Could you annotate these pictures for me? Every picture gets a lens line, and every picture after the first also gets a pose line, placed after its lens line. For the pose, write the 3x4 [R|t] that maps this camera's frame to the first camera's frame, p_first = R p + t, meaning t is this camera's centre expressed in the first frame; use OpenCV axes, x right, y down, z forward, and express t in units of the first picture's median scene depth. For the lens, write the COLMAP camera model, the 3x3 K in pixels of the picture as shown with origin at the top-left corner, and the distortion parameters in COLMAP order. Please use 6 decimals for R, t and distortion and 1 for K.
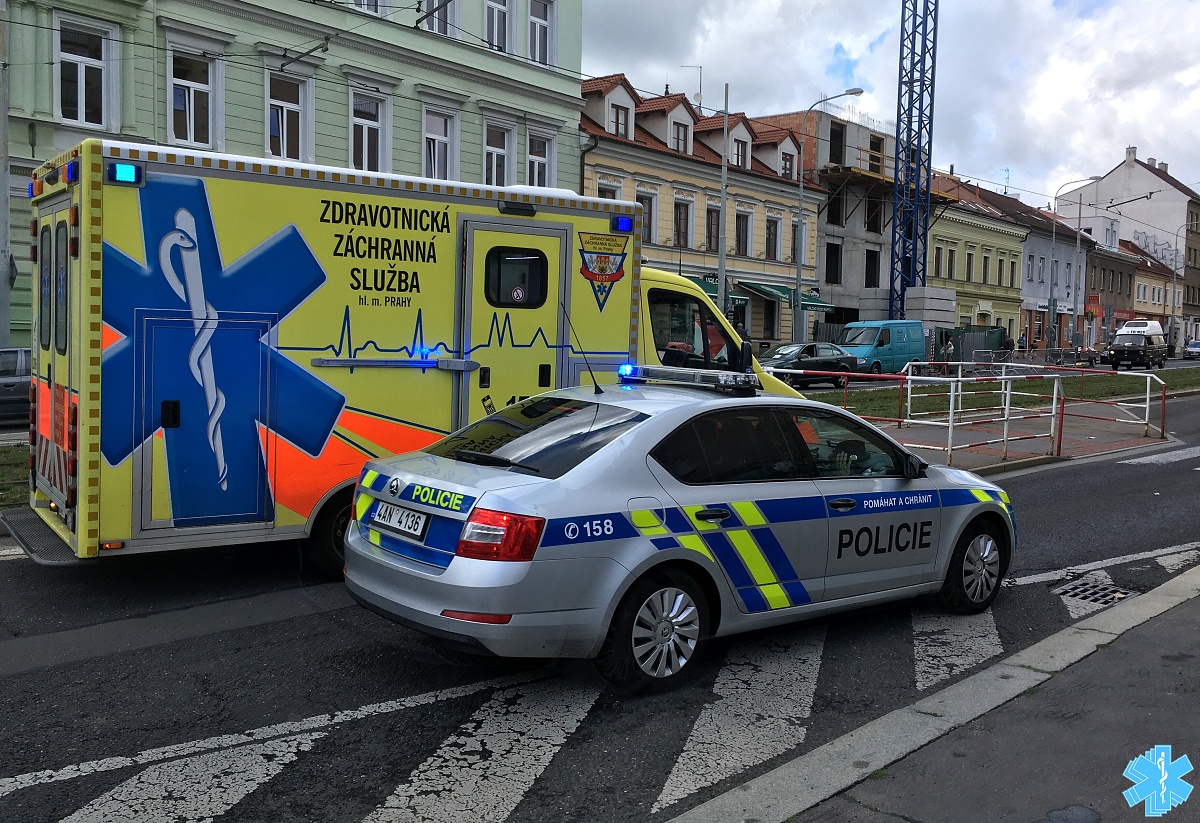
lens RADIAL K [[1116.0, 0, 637.4], [0, 1116.0, 392.8], [0, 0, 1]] dist [0.050102, 0.000000]
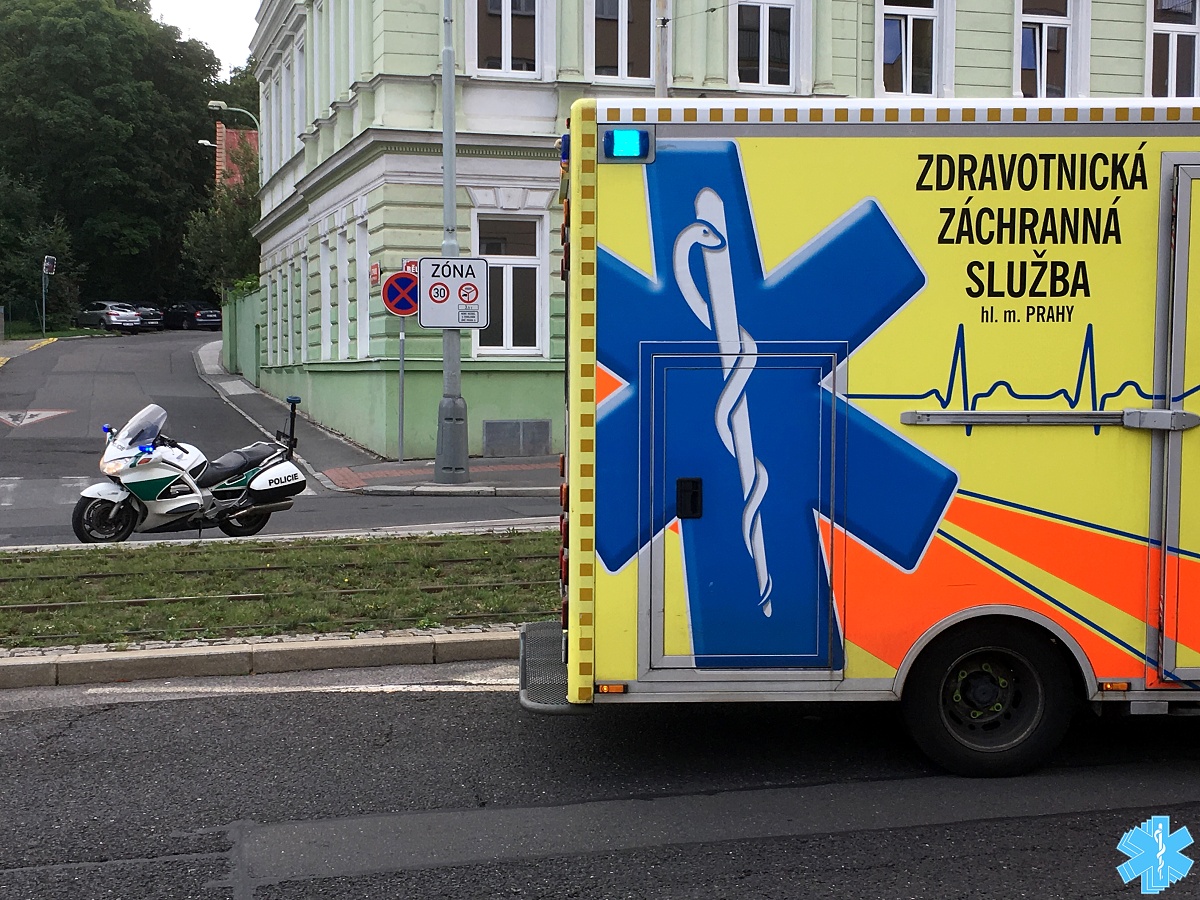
lens RADIAL K [[1677.6, 0, 580.6], [0, 1677.6, 450.5], [0, 0, 1]] dist [0.056221, 0.000000]
pose [[0.827651, 0.004068, -0.561229, 0.074118], [-0.005326, 0.999986, -0.000606, -0.006957], [0.561218, 0.003491, 0.827660, 0.116089]]
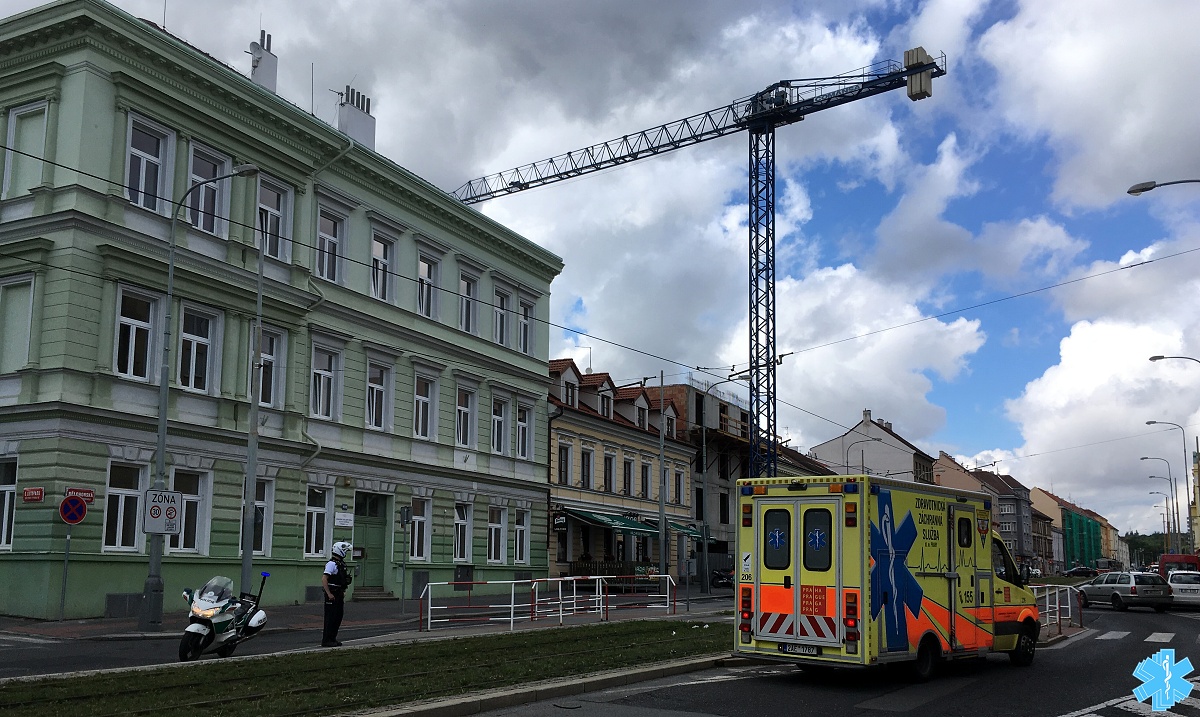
lens RADIAL K [[1021.5, 0, 613.9], [0, 1021.5, 428.7], [0, 0, 1]] dist [0.062233, -0.026332]
pose [[0.980891, 0.016856, 0.193825, -1.088190], [0.018689, 0.983470, -0.180103, 0.037323], [-0.193657, 0.180284, 0.964362, -0.719287]]
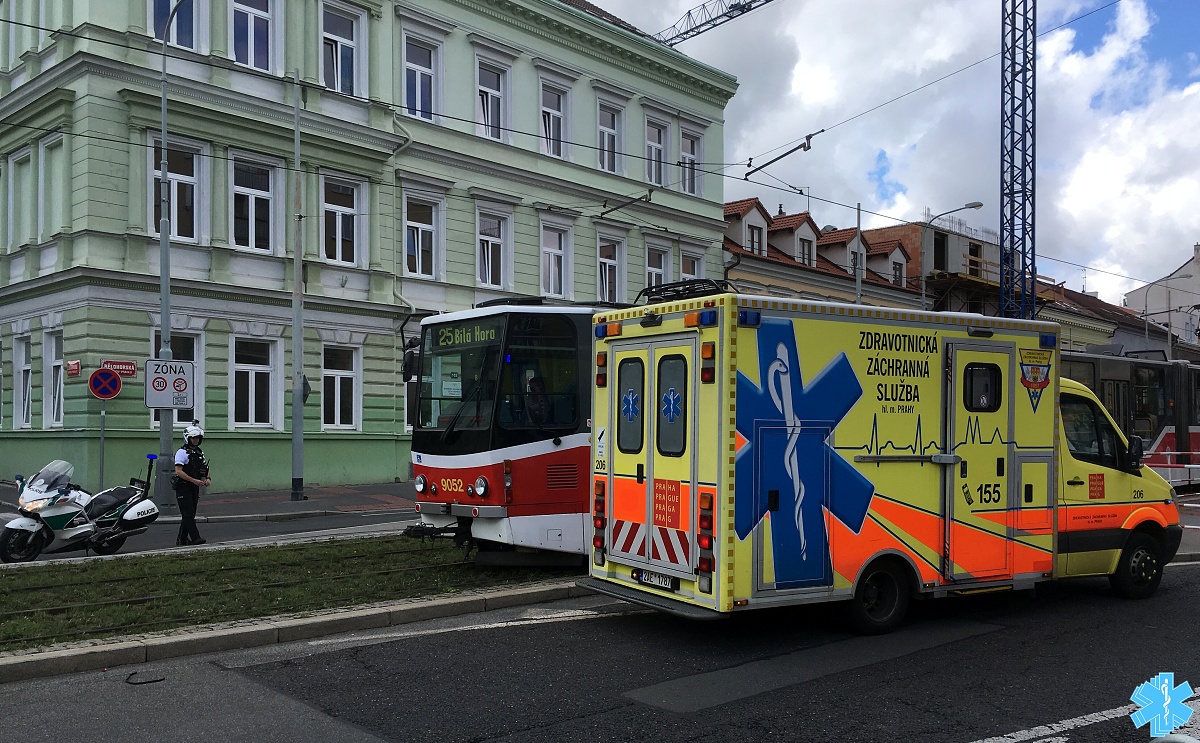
lens RADIAL K [[1050.3, 0, 616.1], [0, 1050.3, 417.9], [0, 0, 1]] dist [0.057462, -0.025585]
pose [[0.996513, -0.020507, -0.080874, -0.407858], [0.015060, 0.997613, -0.067394, 0.002474], [0.082062, 0.065941, 0.994443, -0.182490]]
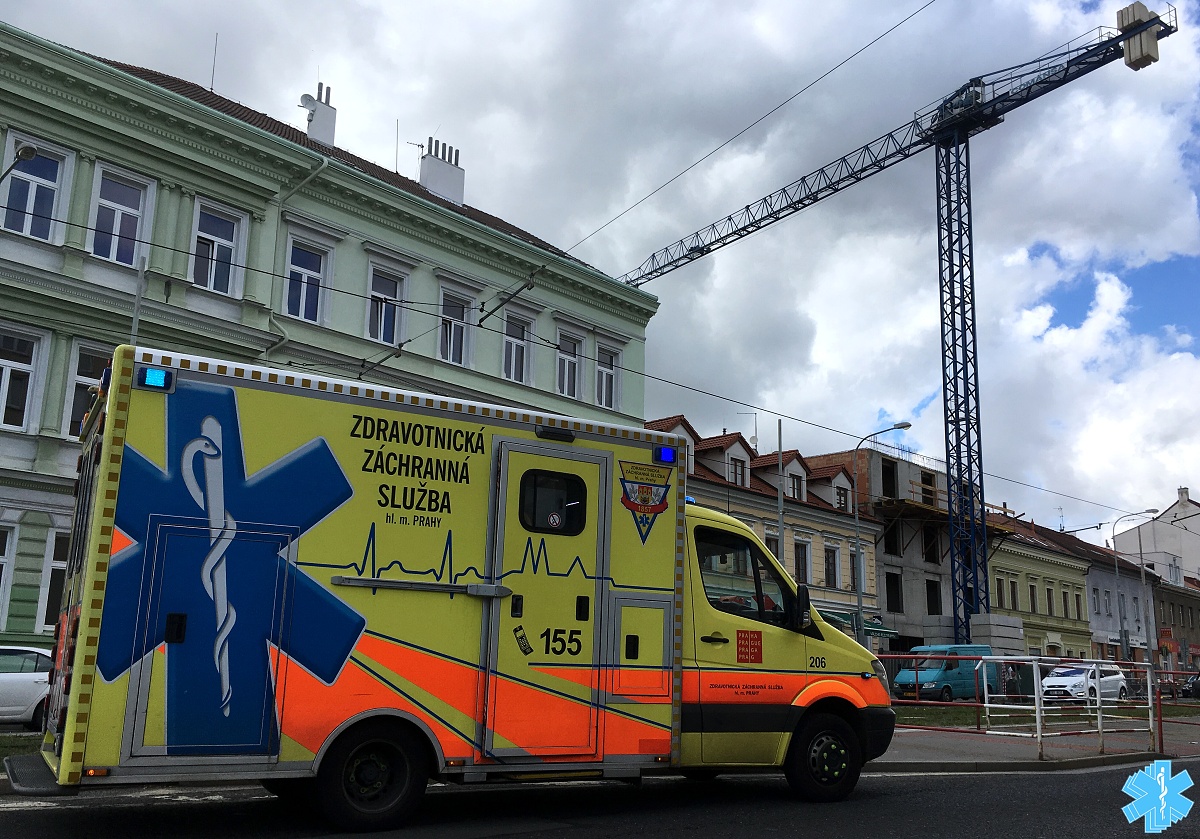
lens RADIAL K [[1049.0, 0, 601.3], [0, 1049.0, 460.1], [0, 0, 1]] dist [0.073127, -0.082658]
pose [[0.995337, -0.022632, -0.093767, 0.017649], [-0.001841, 0.967451, -0.253051, 0.087345], [0.096443, 0.252044, 0.962898, 0.126720]]
